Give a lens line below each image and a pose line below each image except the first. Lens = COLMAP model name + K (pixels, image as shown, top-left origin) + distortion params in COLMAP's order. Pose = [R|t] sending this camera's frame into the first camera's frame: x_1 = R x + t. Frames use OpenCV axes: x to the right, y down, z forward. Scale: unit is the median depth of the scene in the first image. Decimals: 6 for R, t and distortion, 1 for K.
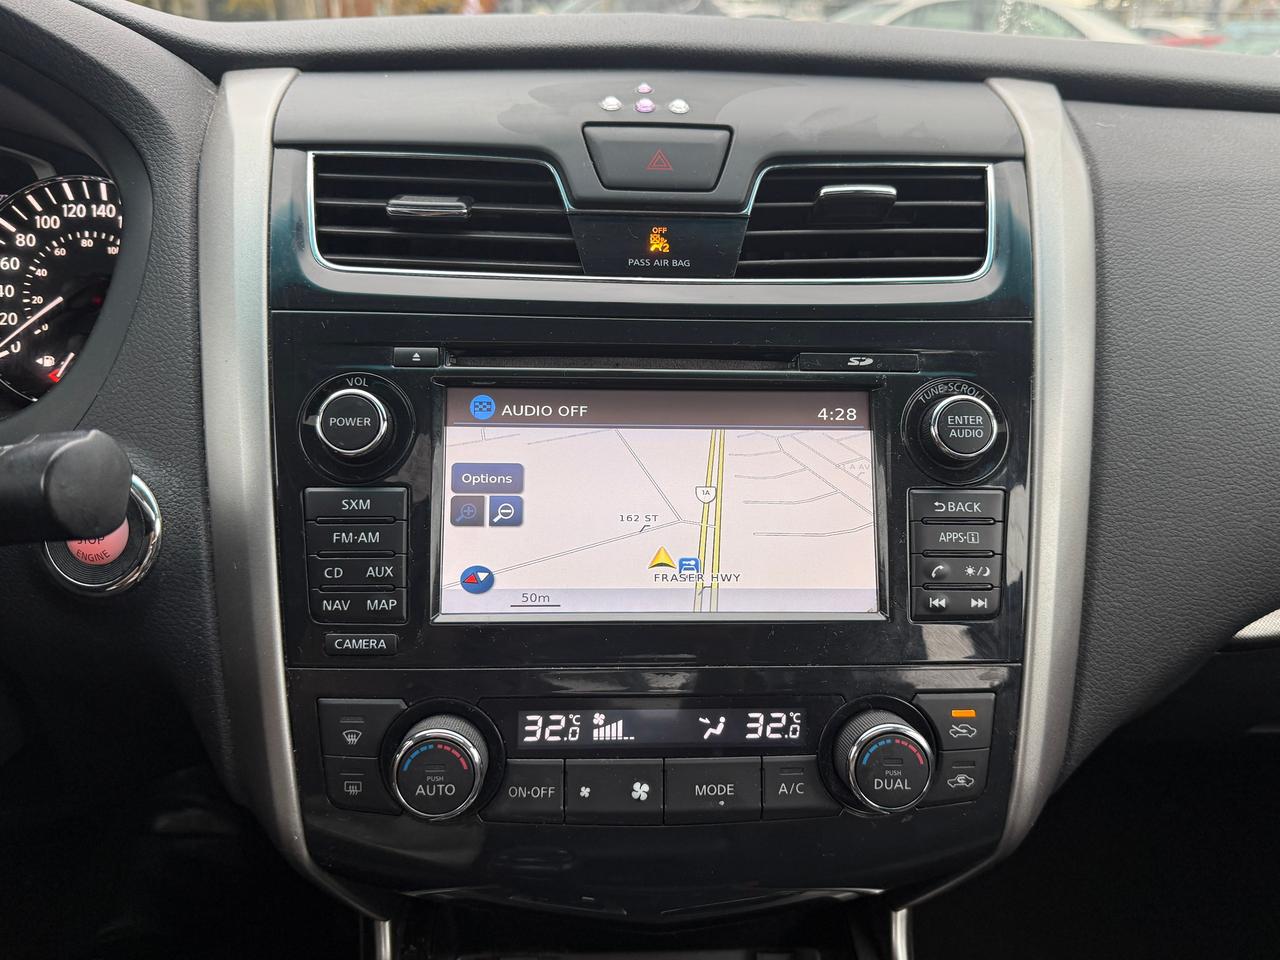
lens RADIAL K [[896.1, 0, 636.8], [0, 896.1, 444.2], [0, 0, 1]] dist [-0.006105, -0.001557]
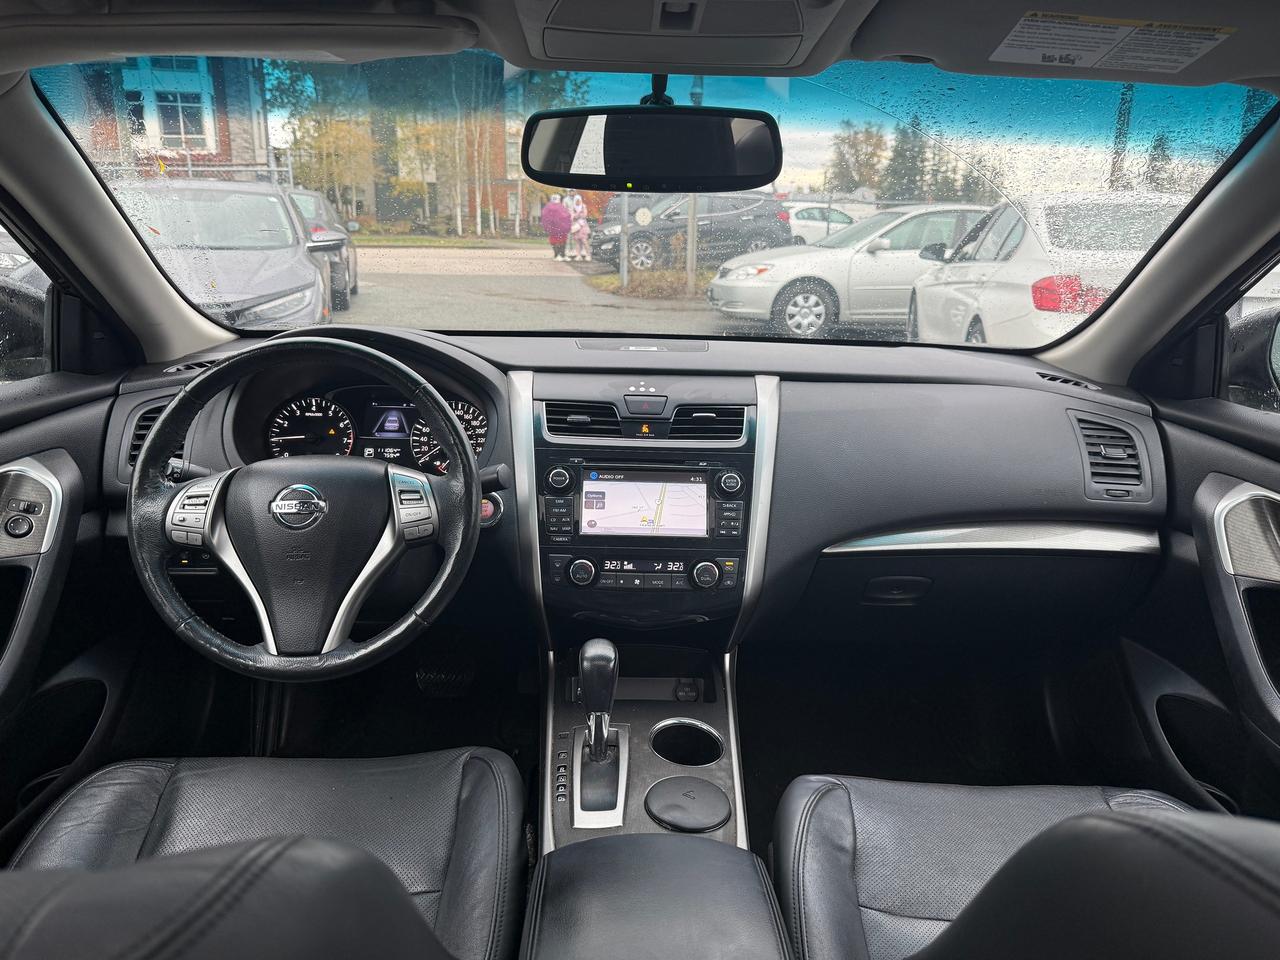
lens RADIAL K [[896.1, 0, 640.2], [0, 896.1, 480.8], [0, 0, 1]] dist [-0.006105, -0.001557]
pose [[0.999719, 0.013493, -0.019490, 0.075105], [-0.015525, 0.994006, -0.108218, 0.347670], [0.017913, 0.108490, 0.993936, -2.422592]]
